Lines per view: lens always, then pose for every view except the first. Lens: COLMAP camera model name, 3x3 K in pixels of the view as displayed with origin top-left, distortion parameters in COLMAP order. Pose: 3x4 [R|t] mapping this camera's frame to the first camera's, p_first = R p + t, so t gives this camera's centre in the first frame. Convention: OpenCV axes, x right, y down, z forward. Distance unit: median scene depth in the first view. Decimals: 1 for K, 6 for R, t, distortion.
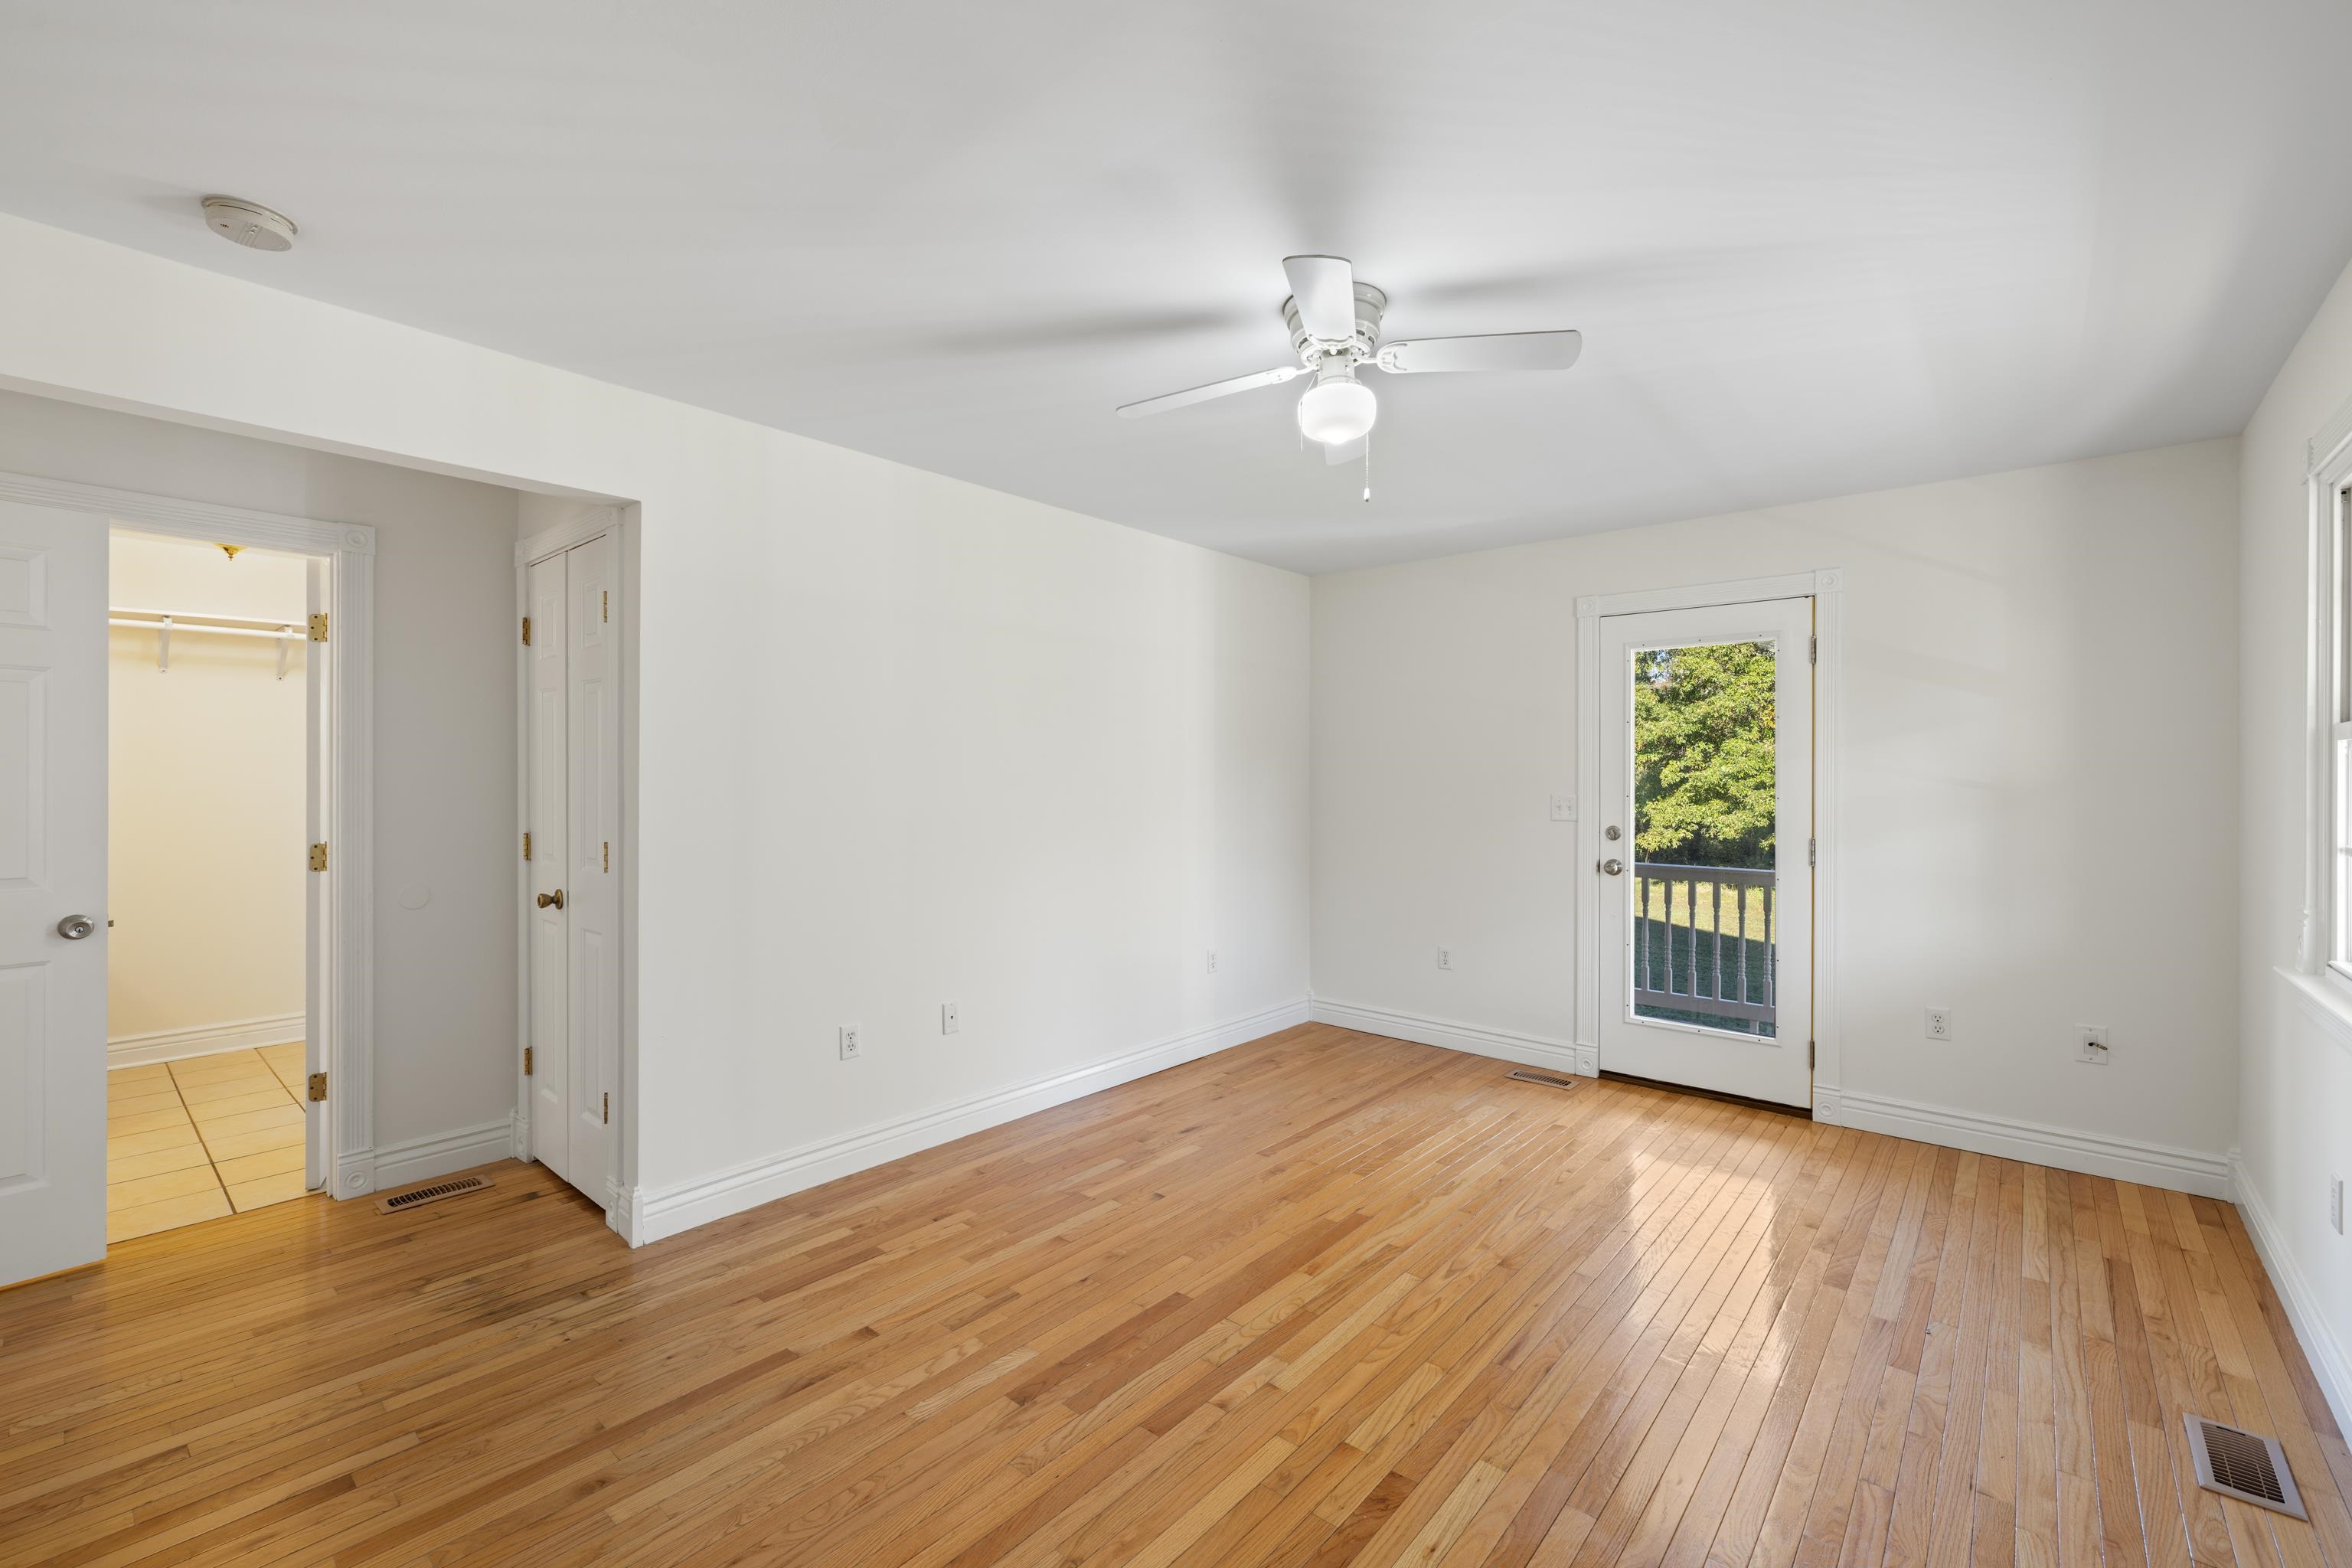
lens RADIAL K [[992.0, 0, 1173.0], [0, 992.0, 778.2], [0, 0, 1]] dist [0.000046, 0.000246]
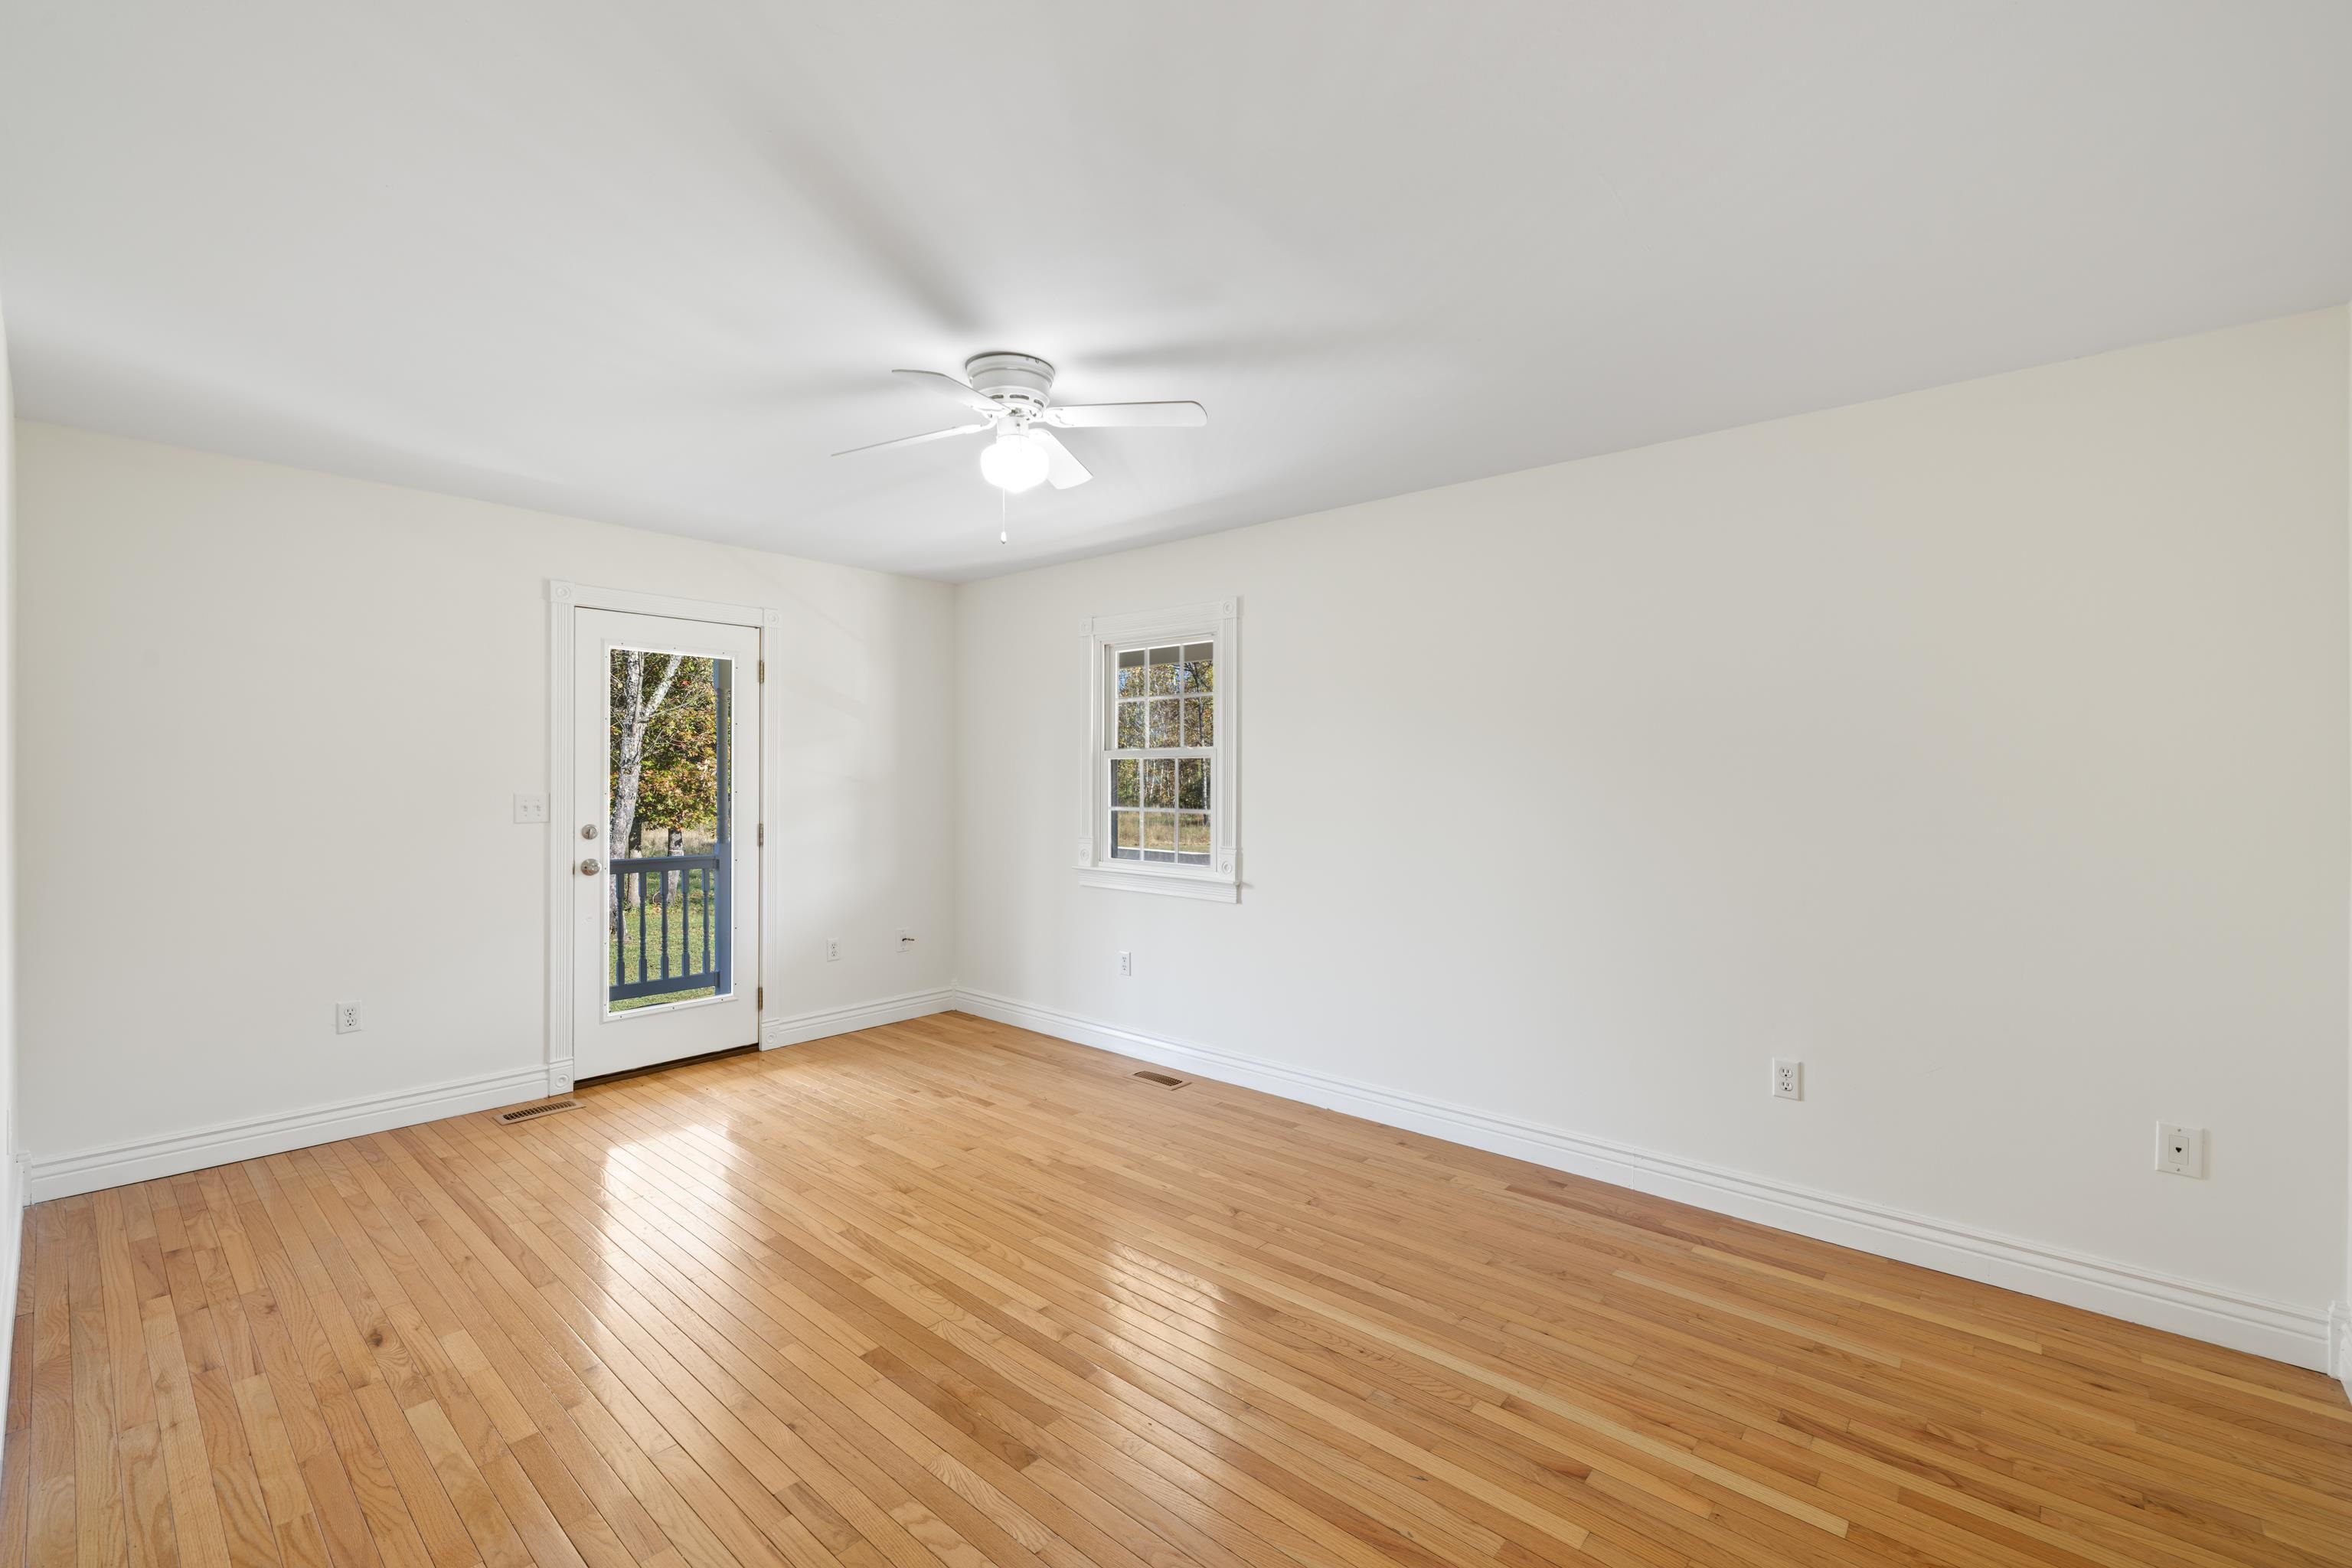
lens RADIAL K [[992.0, 0, 1173.0], [0, 992.0, 780.7], [0, 0, 1]] dist [0.000046, 0.000246]
pose [[0.011056, -0.011209, 0.999876, -0.564704], [-0.000938, 0.999937, 0.011220, -0.007271], [-0.999938, -0.001062, 0.011045, 0.453916]]
